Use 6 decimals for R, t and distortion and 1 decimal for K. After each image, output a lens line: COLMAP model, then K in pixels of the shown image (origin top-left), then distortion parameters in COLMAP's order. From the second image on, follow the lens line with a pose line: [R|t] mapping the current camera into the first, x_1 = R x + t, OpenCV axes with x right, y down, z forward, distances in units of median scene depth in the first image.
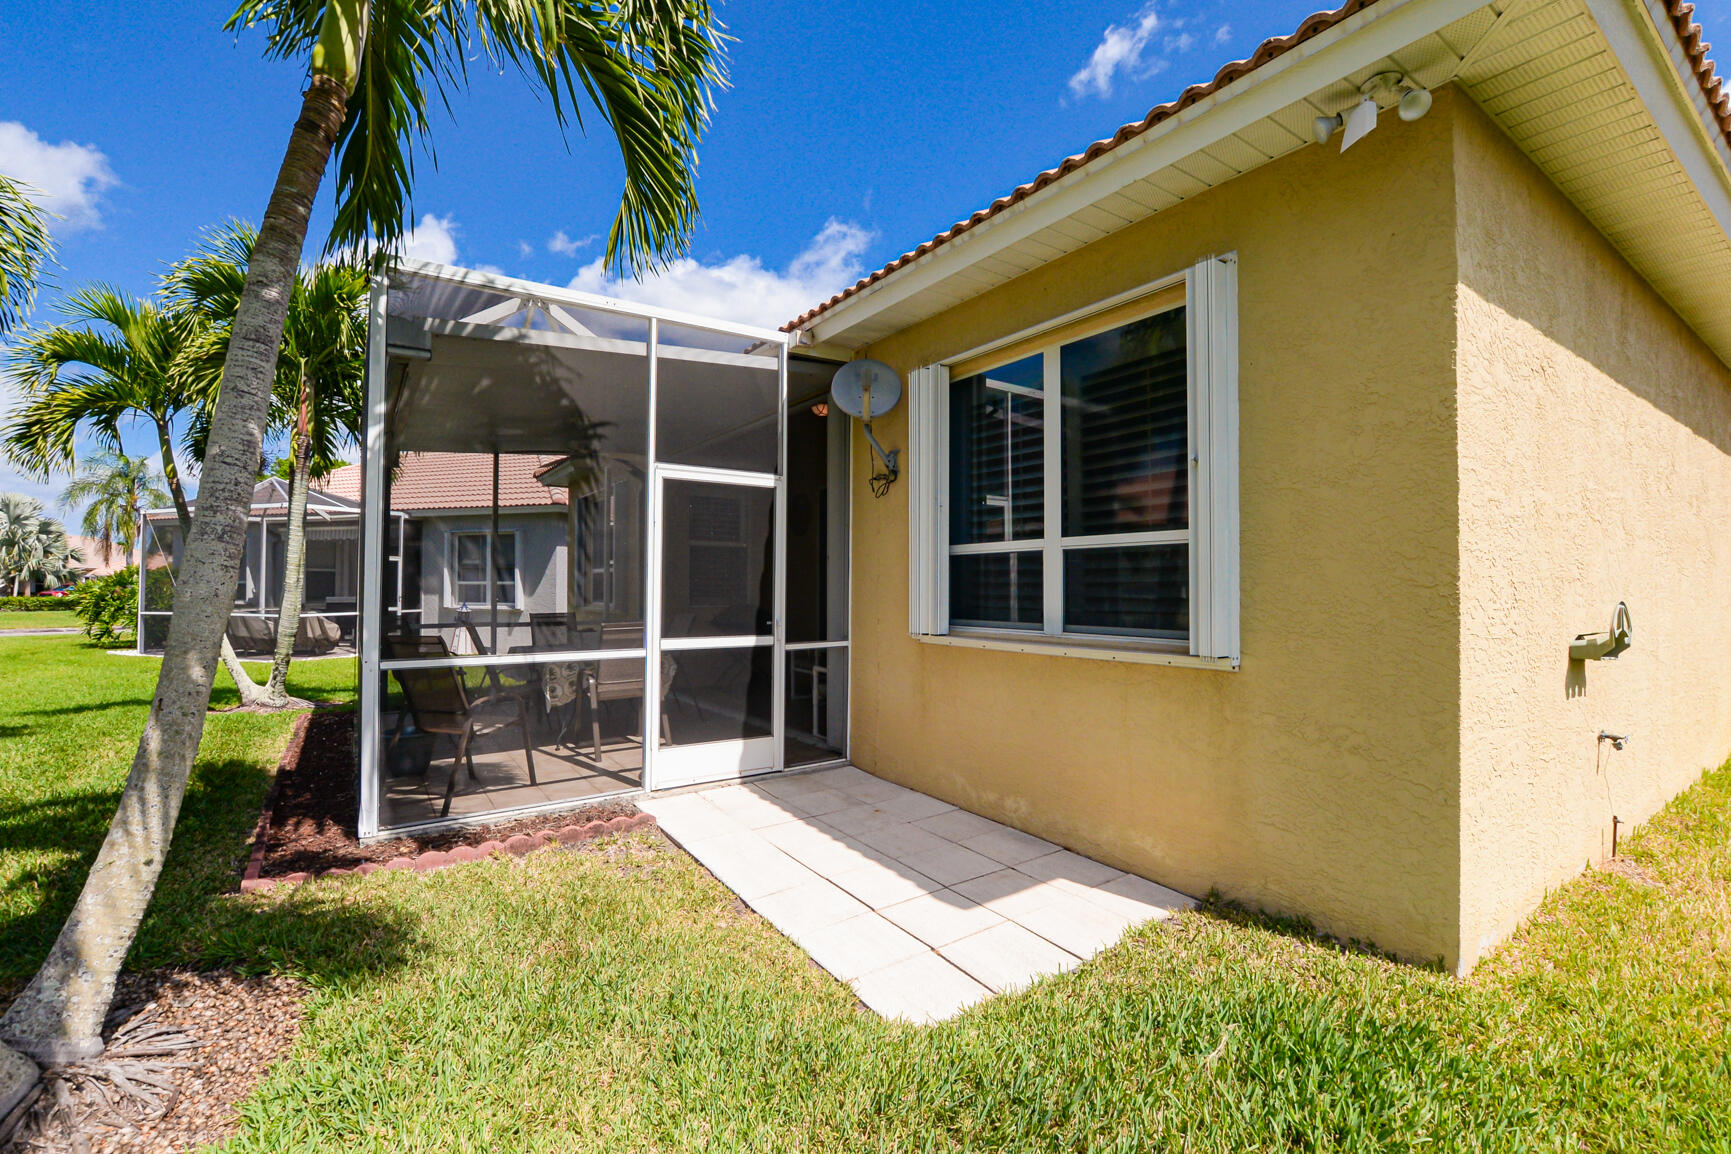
lens RADIAL K [[779.4, 0, 871.6], [0, 779.4, 562.9], [0, 0, 1]] dist [-0.029829, 0.007939]
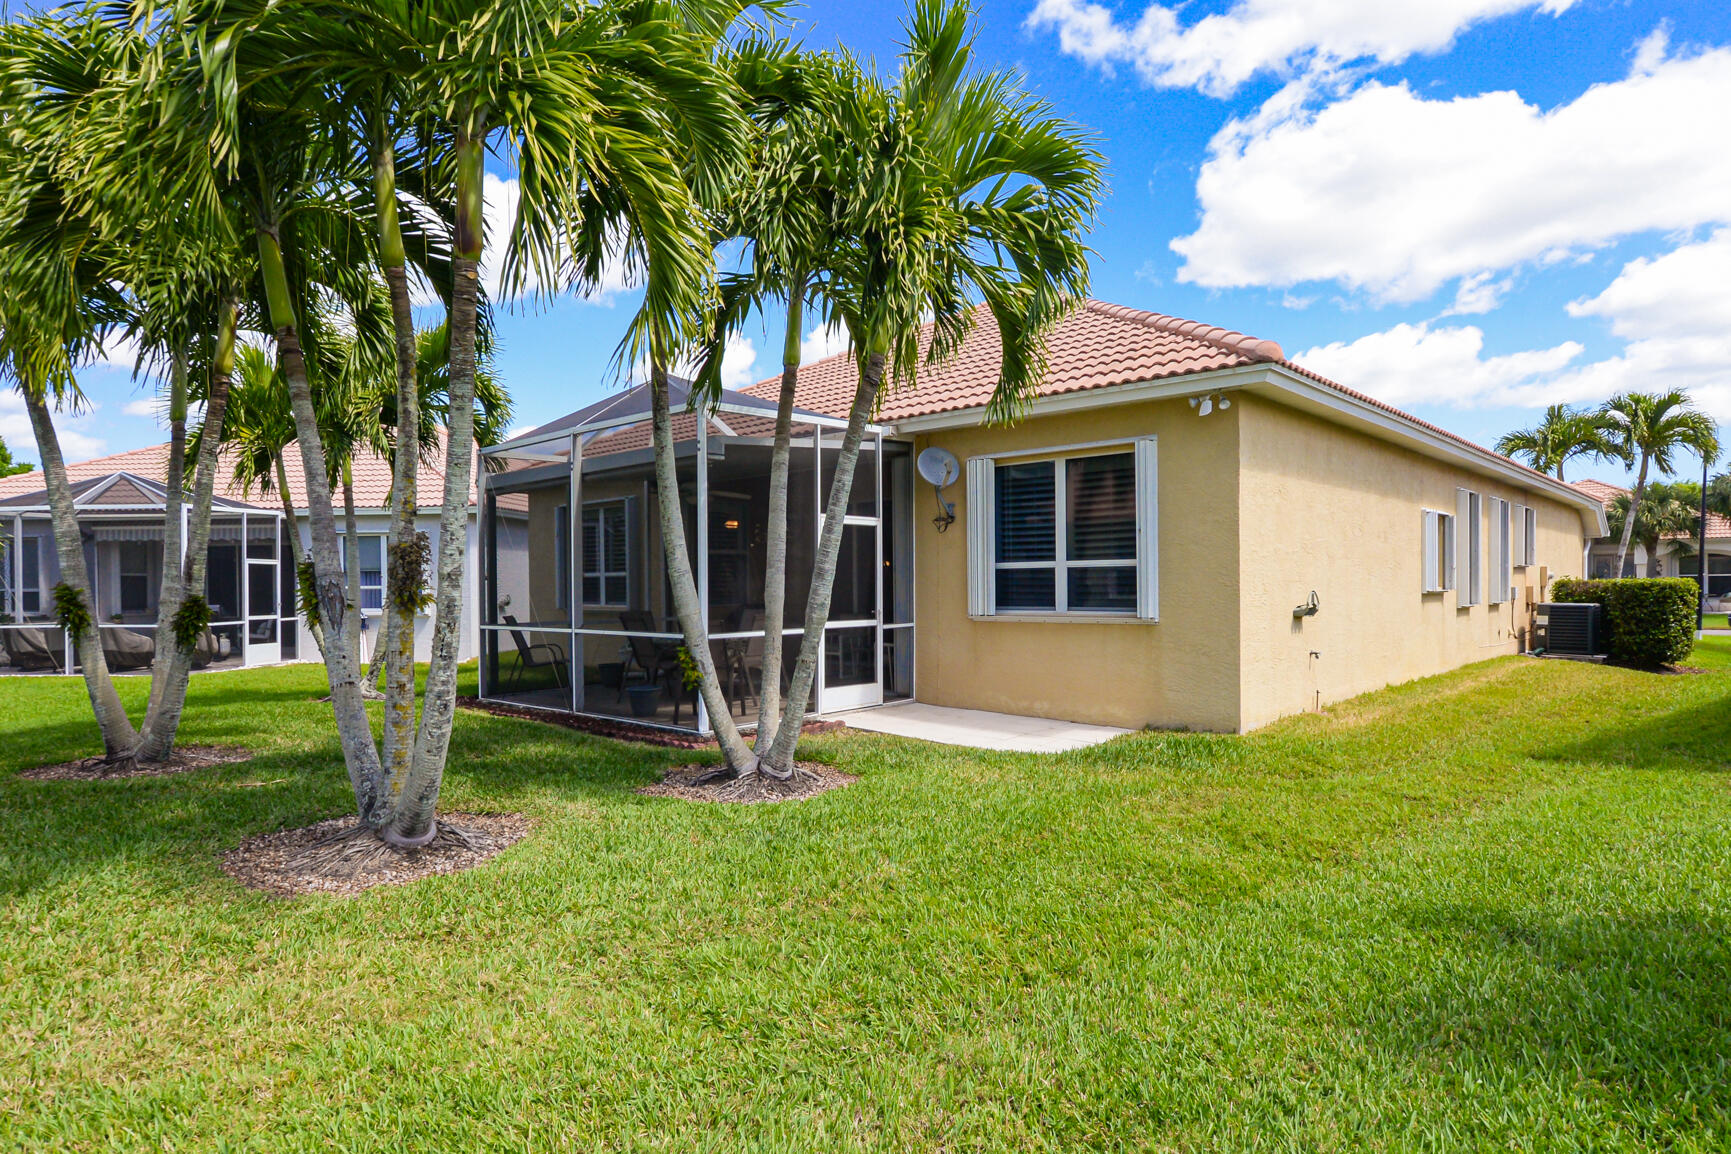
lens RADIAL K [[977.6, 0, 865.5], [0, 977.6, 577.0], [0, 0, 1]] dist [-0.056993, -0.000164]
pose [[0.980449, -0.010011, 0.196516, -0.626872], [0.006004, 0.999762, 0.020977, -0.040447], [-0.196679, -0.019387, 0.980276, -1.098037]]
